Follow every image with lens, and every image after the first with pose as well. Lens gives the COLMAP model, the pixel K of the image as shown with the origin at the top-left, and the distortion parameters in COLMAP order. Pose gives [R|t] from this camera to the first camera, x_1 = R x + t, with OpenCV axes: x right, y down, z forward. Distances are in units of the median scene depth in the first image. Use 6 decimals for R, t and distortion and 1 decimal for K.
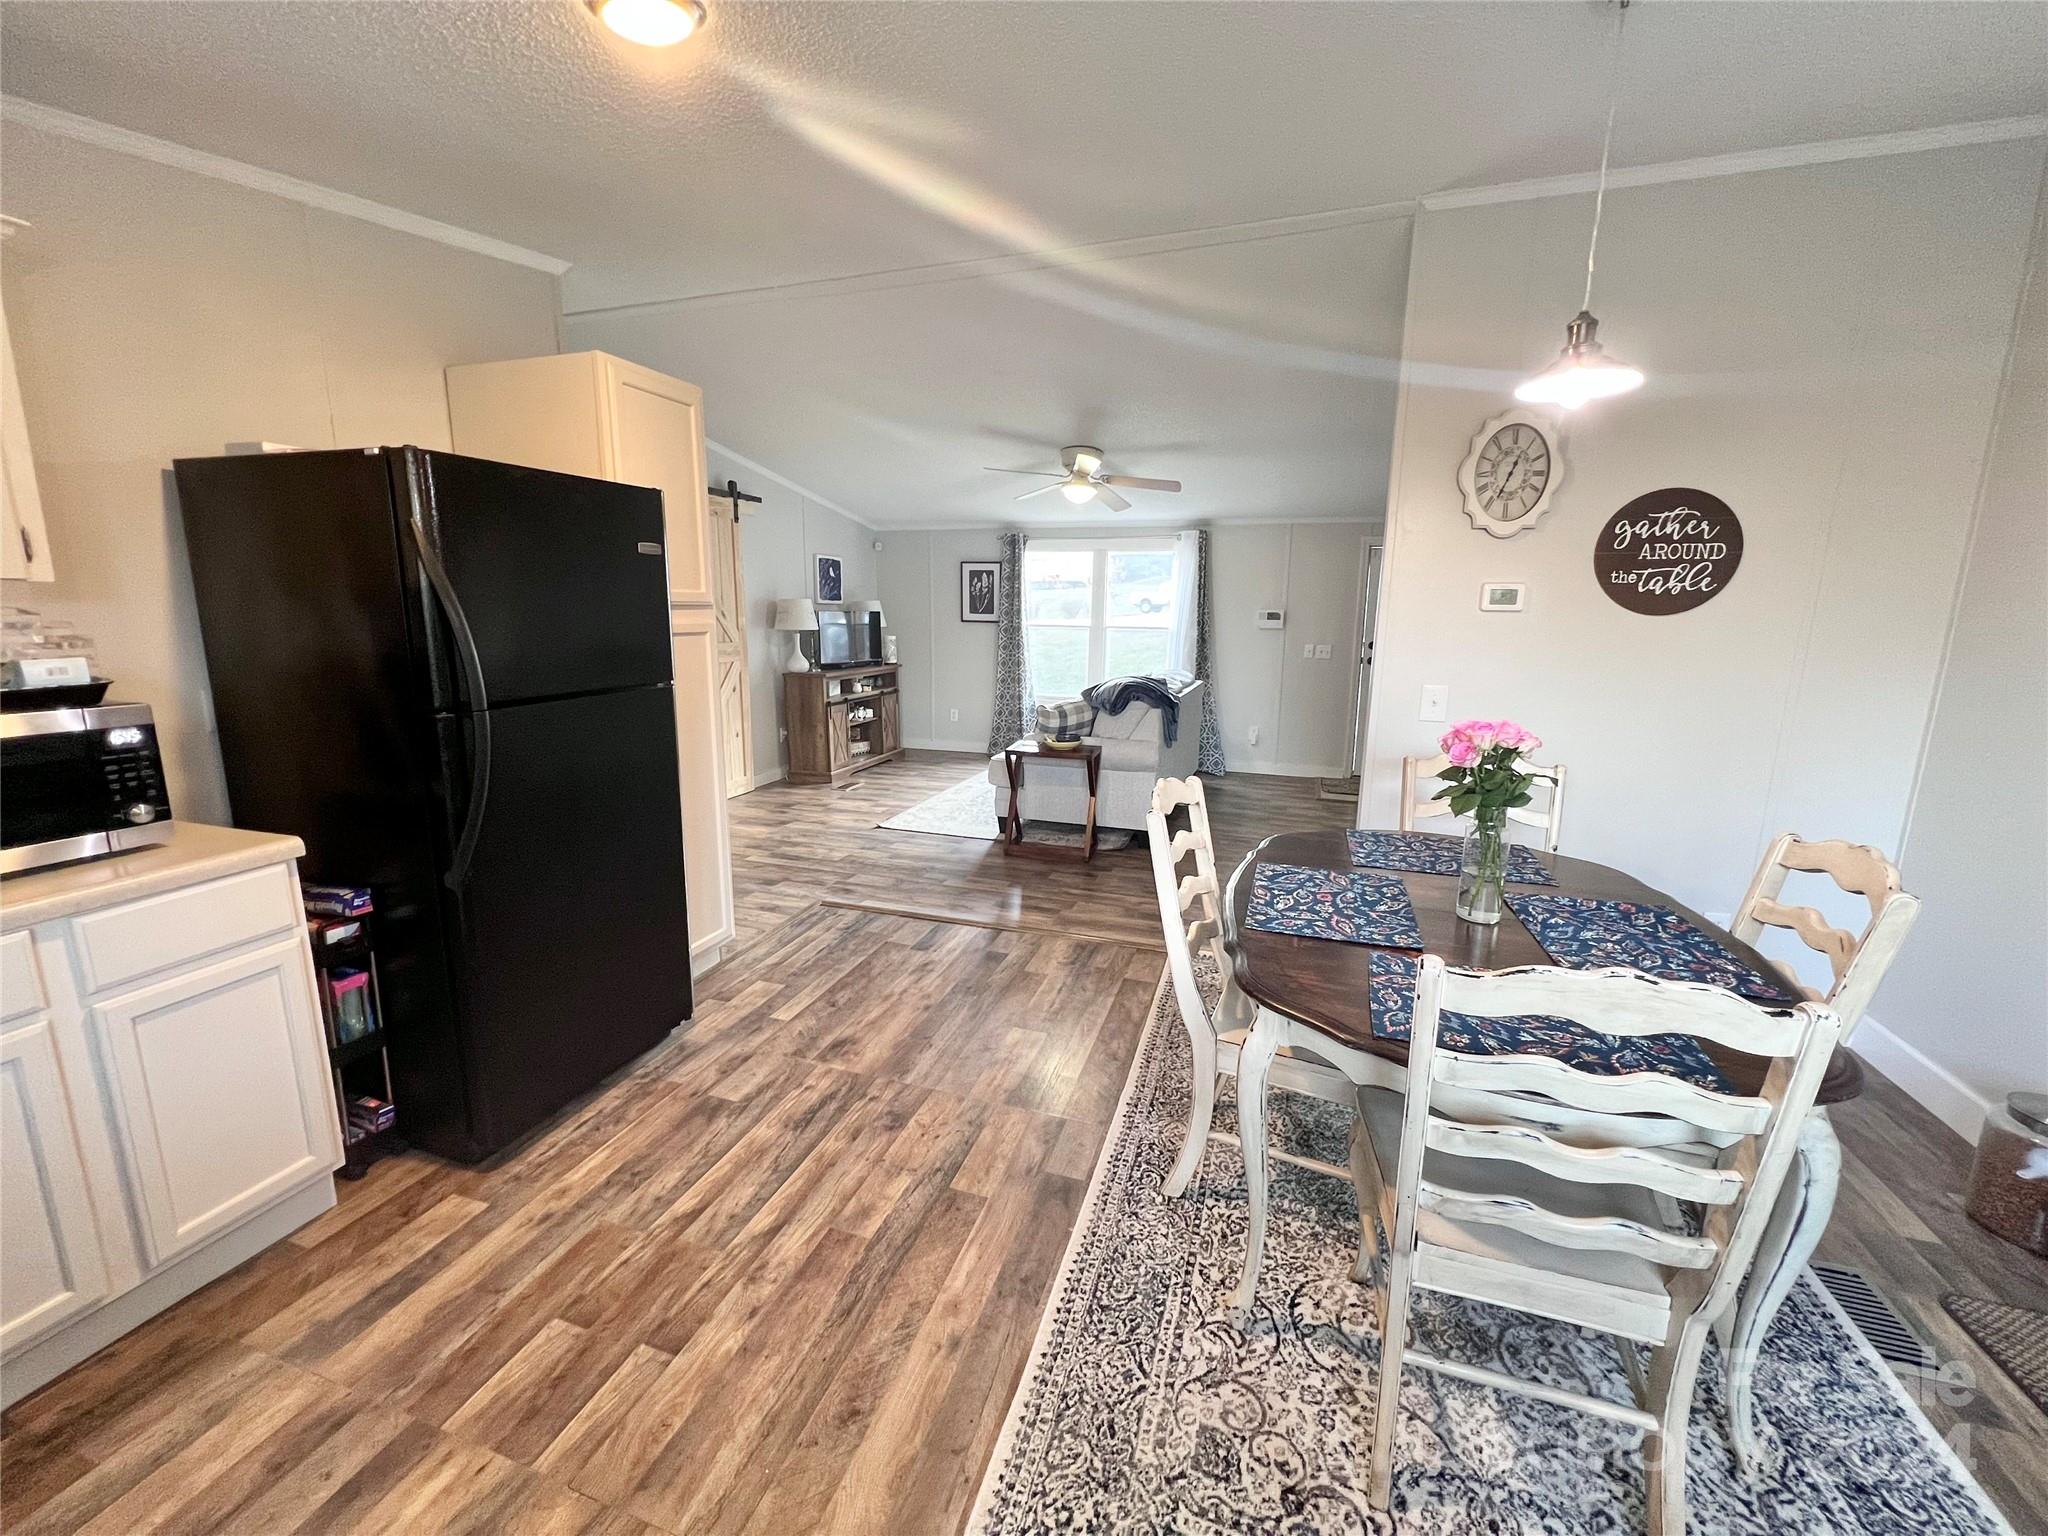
lens RADIAL K [[825.2, 0, 1024.9], [0, 825.2, 762.1], [0, 0, 1]] dist [-0.000272, 0.000612]
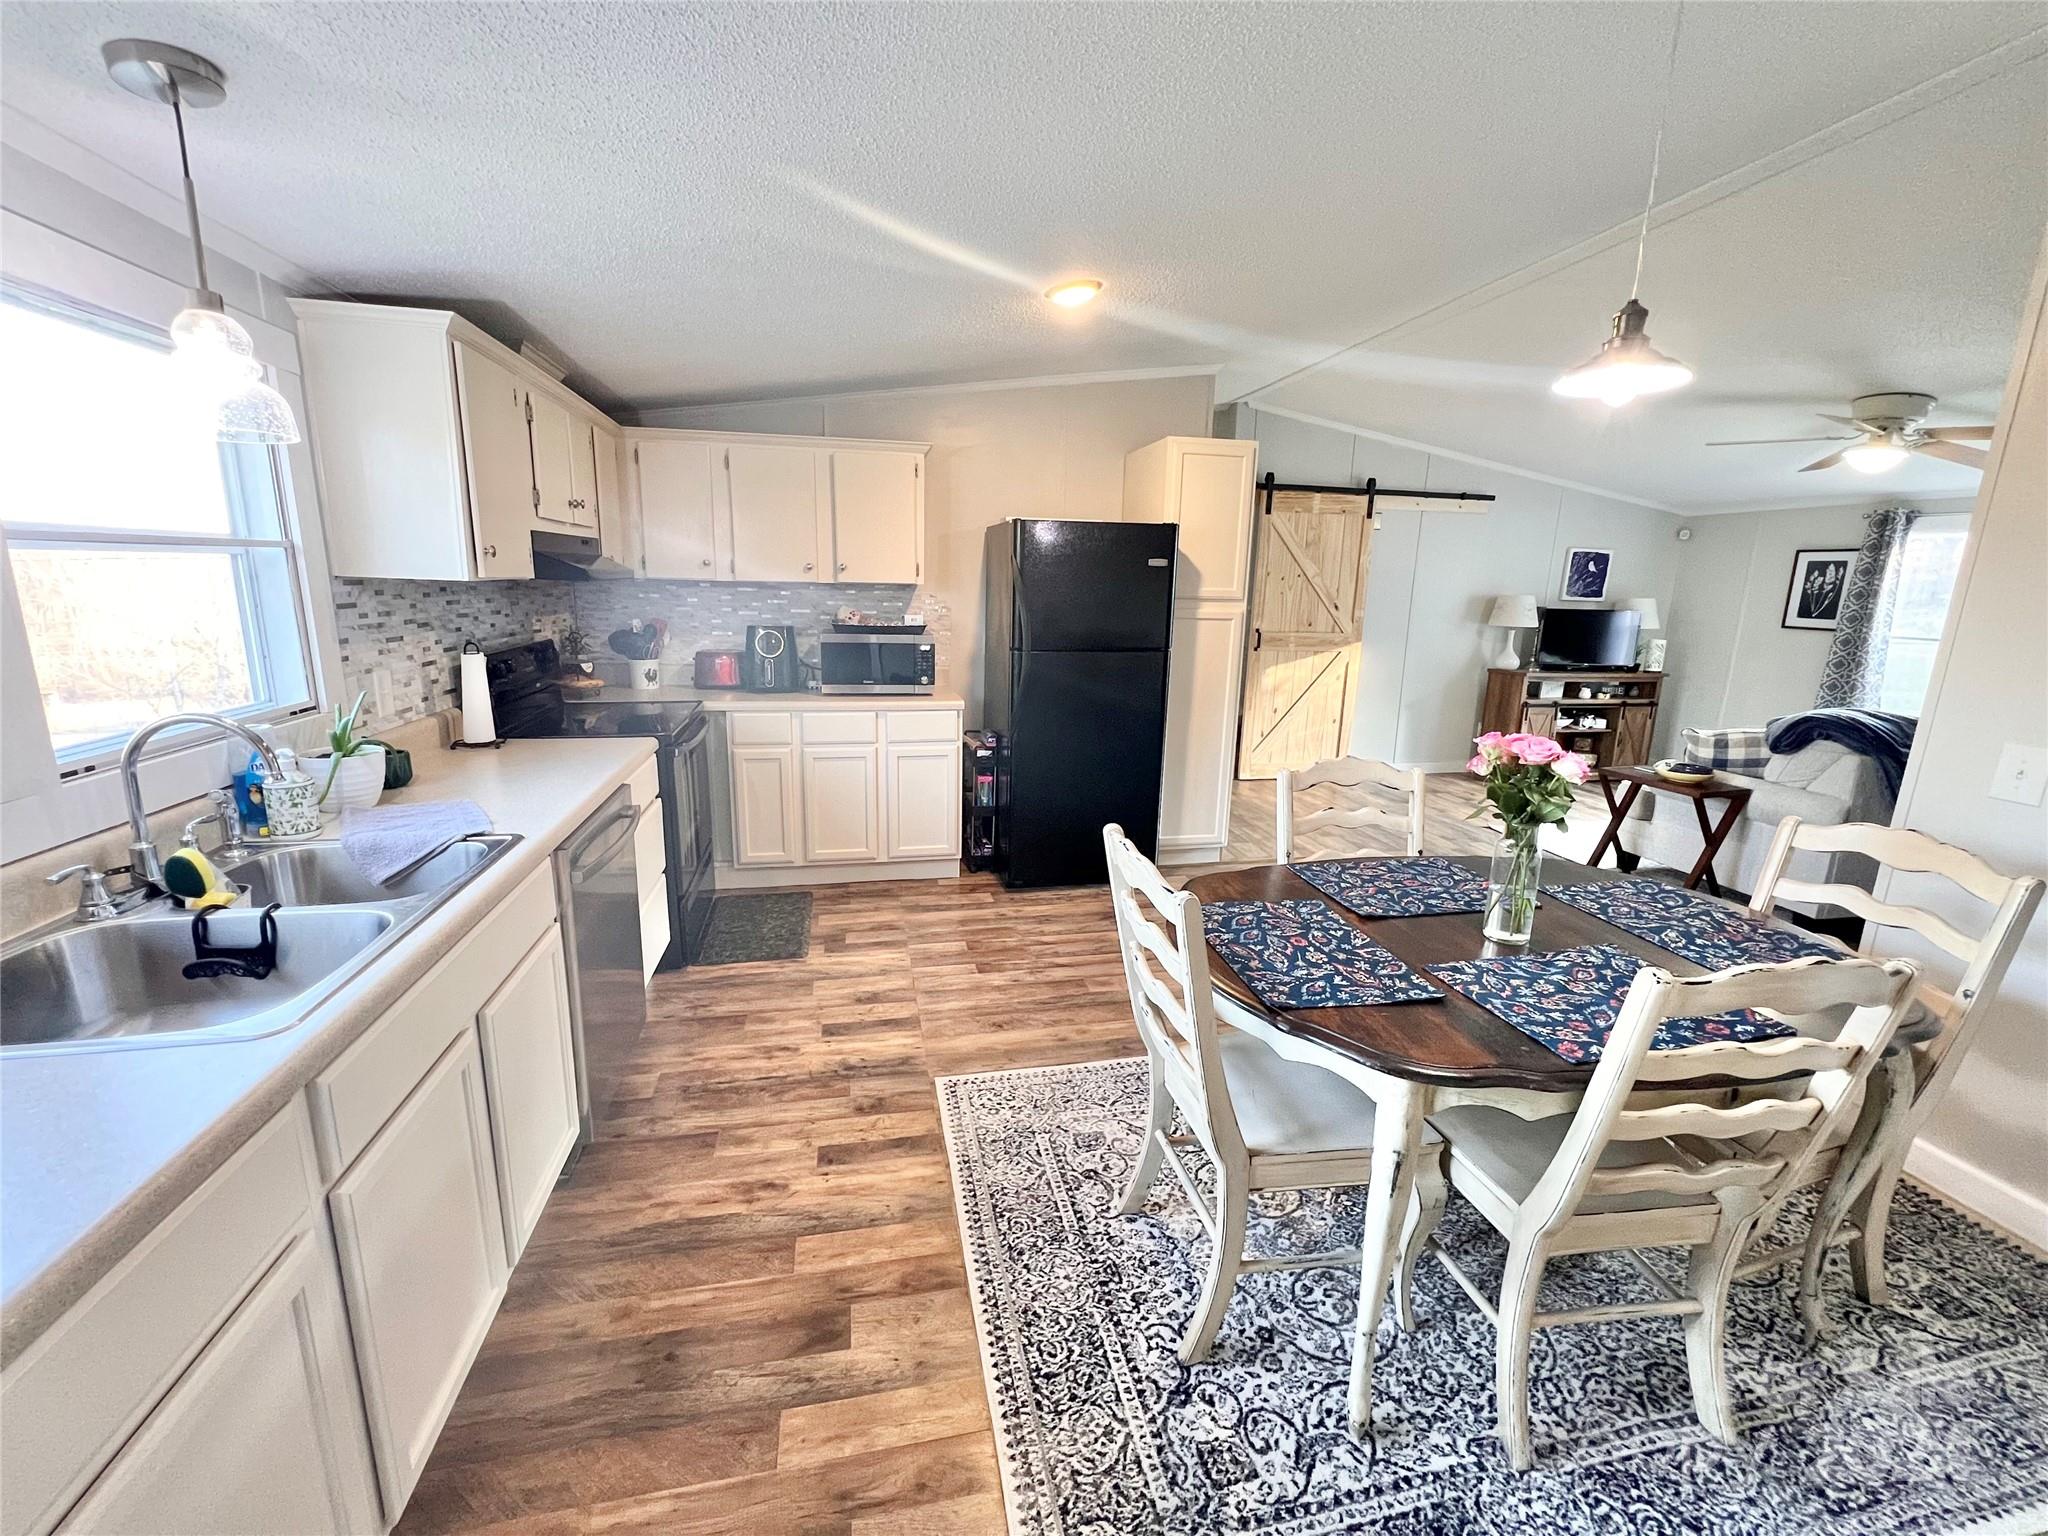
lens RADIAL K [[825.2, 0, 1018.7], [0, 825.2, 761.5], [0, 0, 1]] dist [-0.000272, 0.000612]
pose [[0.501142, 0.187341, -0.844843, 0.402850], [-0.179167, 0.977594, 0.110500, -0.007354], [0.846615, 0.095991, 0.523478, -0.004646]]
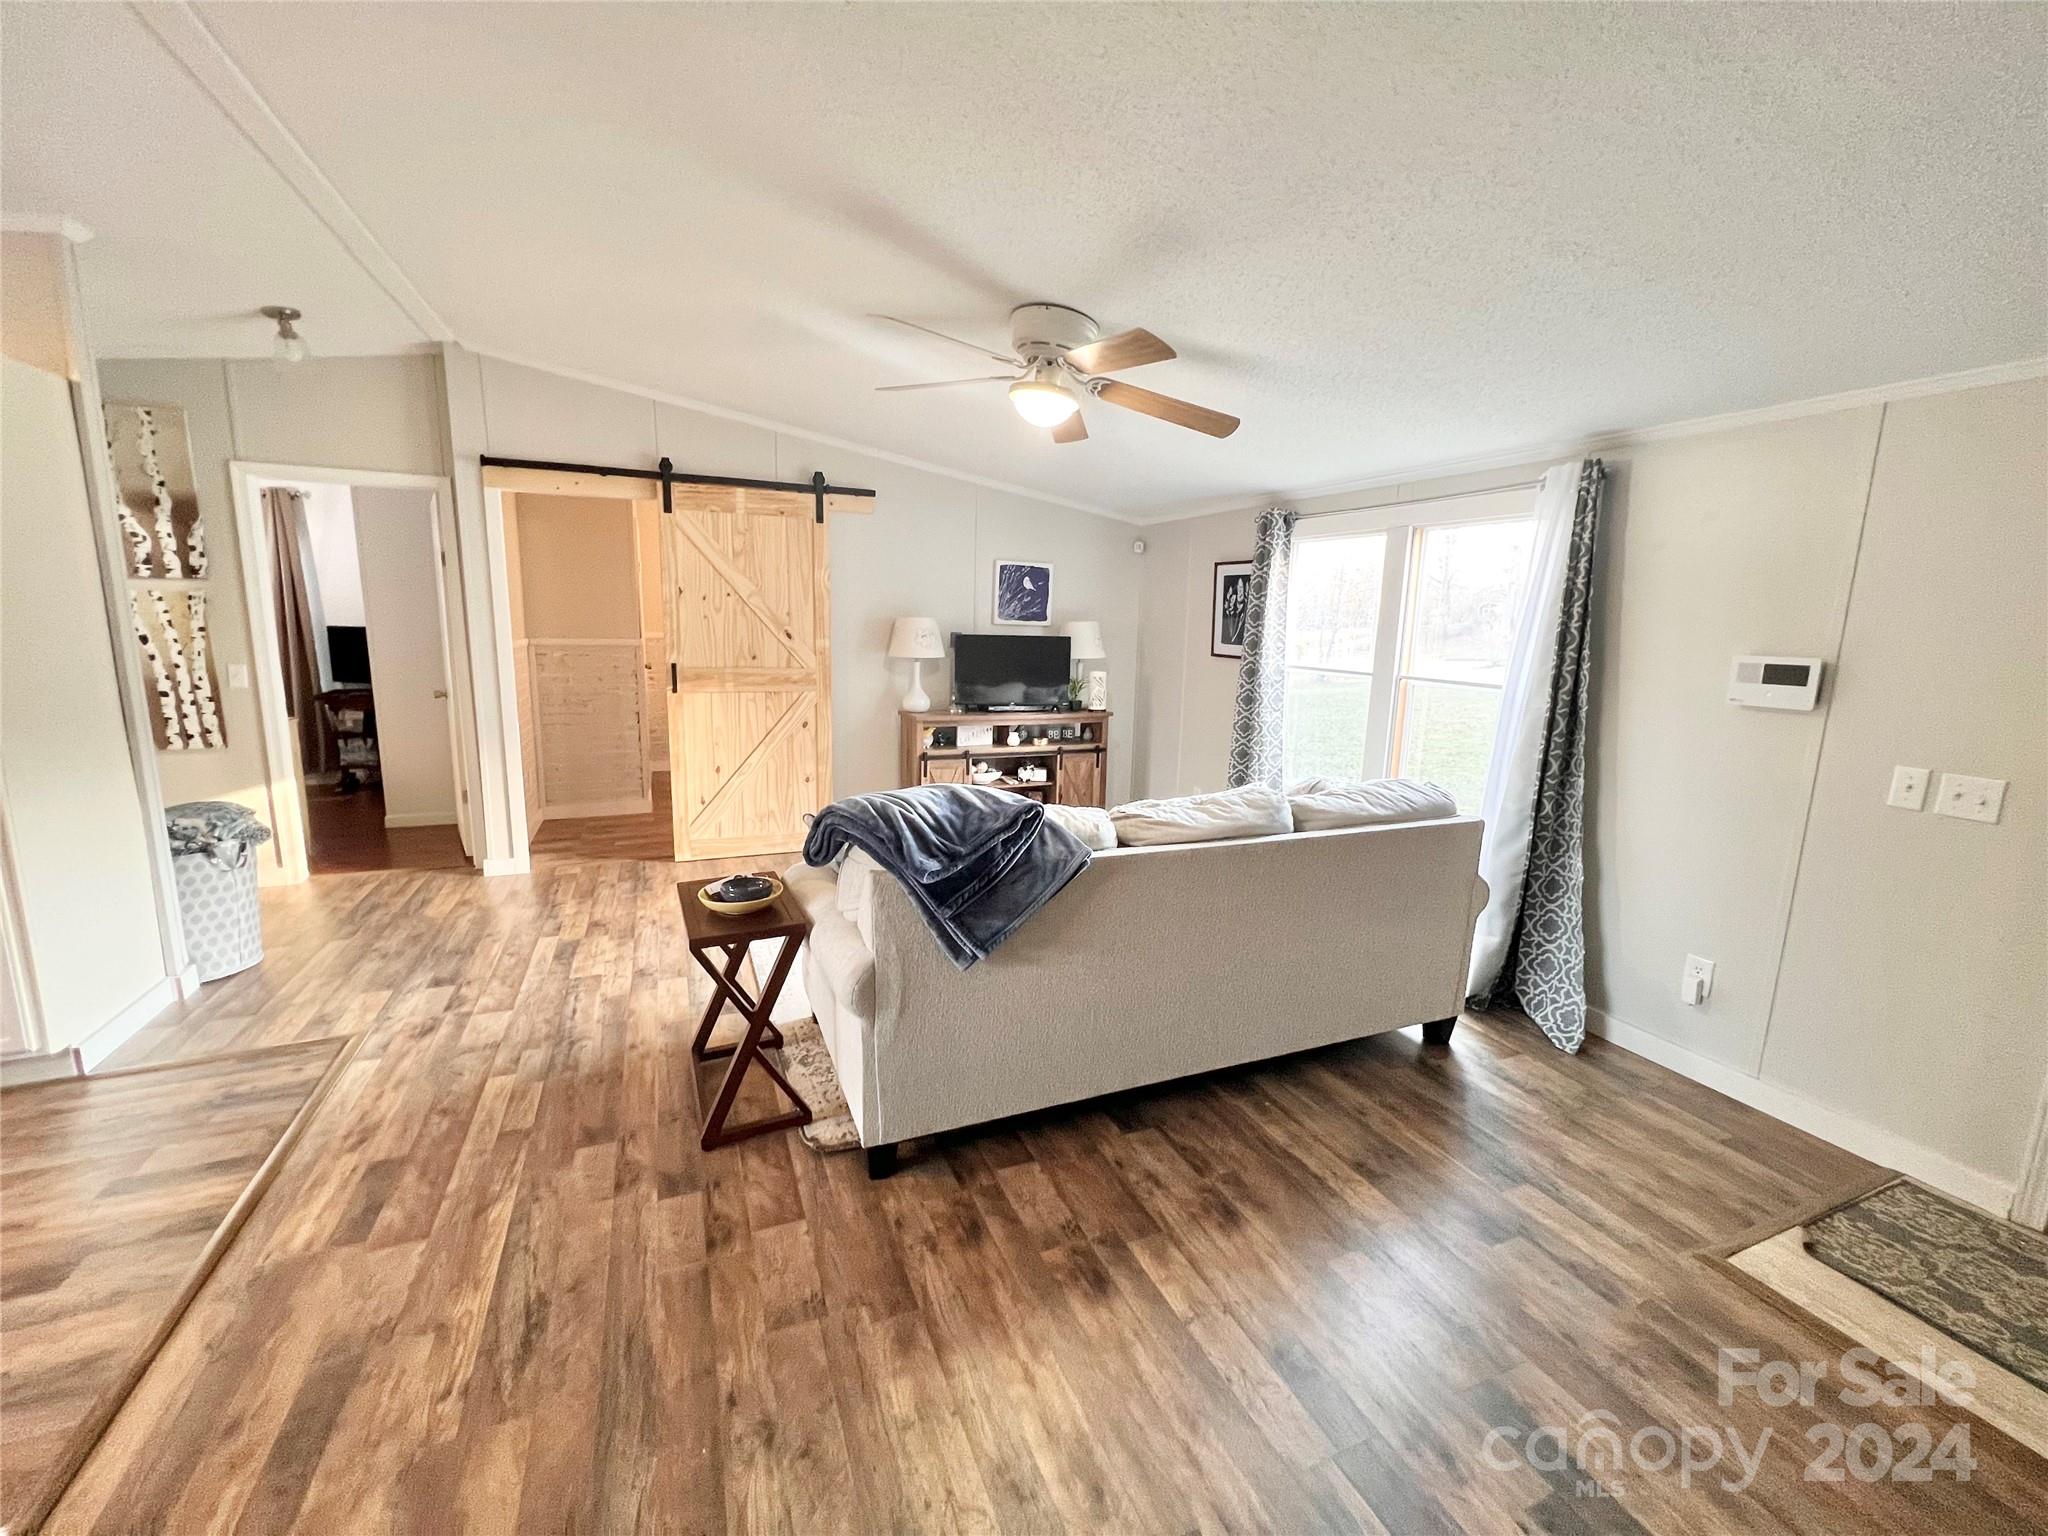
lens RADIAL K [[825.2, 0, 1021.1], [0, 825.2, 763.4], [0, 0, 1]] dist [-0.000272, 0.000612]
pose [[0.660531, 0.136200, -0.738342, 0.516089], [-0.157453, 0.986669, 0.041148, -0.150169], [0.734104, 0.089074, 0.673170, 0.770055]]
